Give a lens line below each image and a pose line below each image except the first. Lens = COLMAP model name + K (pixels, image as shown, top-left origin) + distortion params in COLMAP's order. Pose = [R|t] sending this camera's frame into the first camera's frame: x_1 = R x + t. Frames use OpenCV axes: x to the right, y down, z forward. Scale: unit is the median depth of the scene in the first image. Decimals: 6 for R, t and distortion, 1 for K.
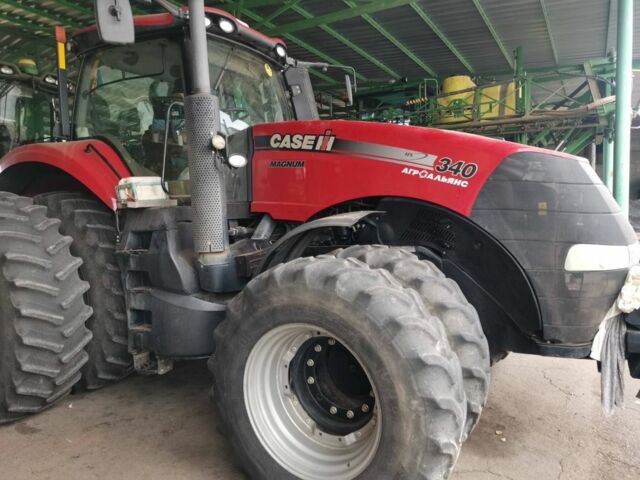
lens RADIAL K [[493.5, 0, 320.5], [0, 493.5, 253.7], [0, 0, 1]] dist [-0.002221, -0.001171]
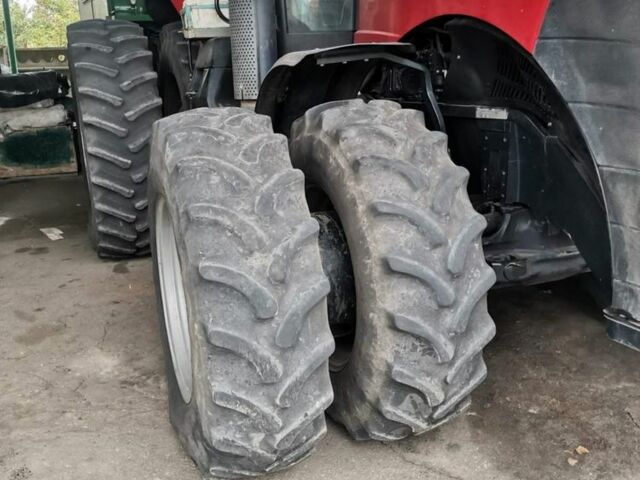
lens RADIAL K [[627.3, 0, 320.0], [0, 627.3, 240.0], [0, 0, 1]] dist [0.097077, -0.013669]
pose [[0.780549, 0.189054, -0.595820, 0.518998], [-0.067144, 0.973011, 0.220776, -0.015876], [0.621478, -0.132321, 0.772176, 0.276010]]
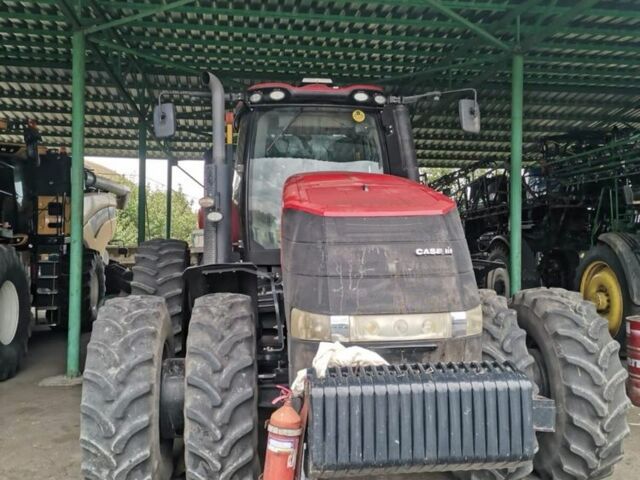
lens RADIAL K [[627.3, 0, 320.0], [0, 627.3, 240.0], [0, 0, 1]] dist [0.097077, -0.013669]
pose [[0.603630, 0.014001, -0.797141, 1.245352], [-0.092931, 0.994266, -0.052908, -0.075773], [0.791830, 0.106016, 0.601470, 0.257141]]
